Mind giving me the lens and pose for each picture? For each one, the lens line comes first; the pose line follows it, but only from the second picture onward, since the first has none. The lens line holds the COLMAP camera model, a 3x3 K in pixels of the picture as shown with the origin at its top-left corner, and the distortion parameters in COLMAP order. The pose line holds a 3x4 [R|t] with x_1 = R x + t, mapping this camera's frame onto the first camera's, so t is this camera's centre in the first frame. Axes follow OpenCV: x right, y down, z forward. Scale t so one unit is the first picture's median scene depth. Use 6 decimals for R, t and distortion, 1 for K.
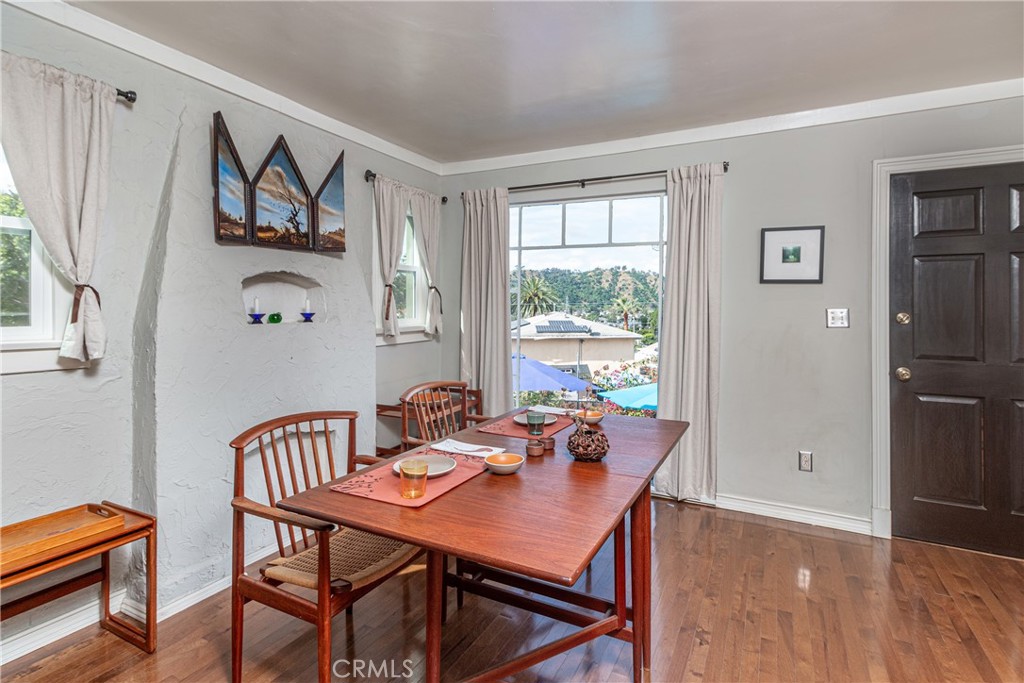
lens RADIAL K [[490.5, 0, 544.8], [0, 490.5, 305.0], [0, 0, 1]] dist [0.003147, -0.002947]
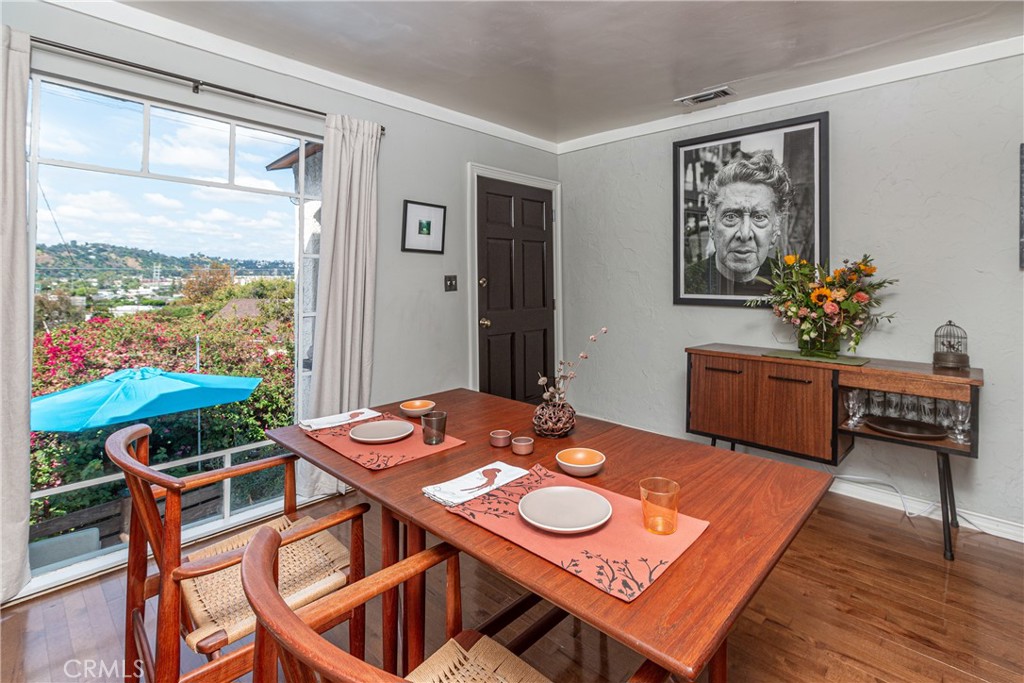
lens RADIAL K [[490.5, 0, 494.3], [0, 490.5, 273.2], [0, 0, 1]] dist [0.003147, -0.002947]
pose [[0.311211, 0.004686, 0.950329, -0.513925], [-0.003151, 0.999987, -0.003899, 0.006341], [-0.950336, -0.001781, 0.311222, 0.499108]]
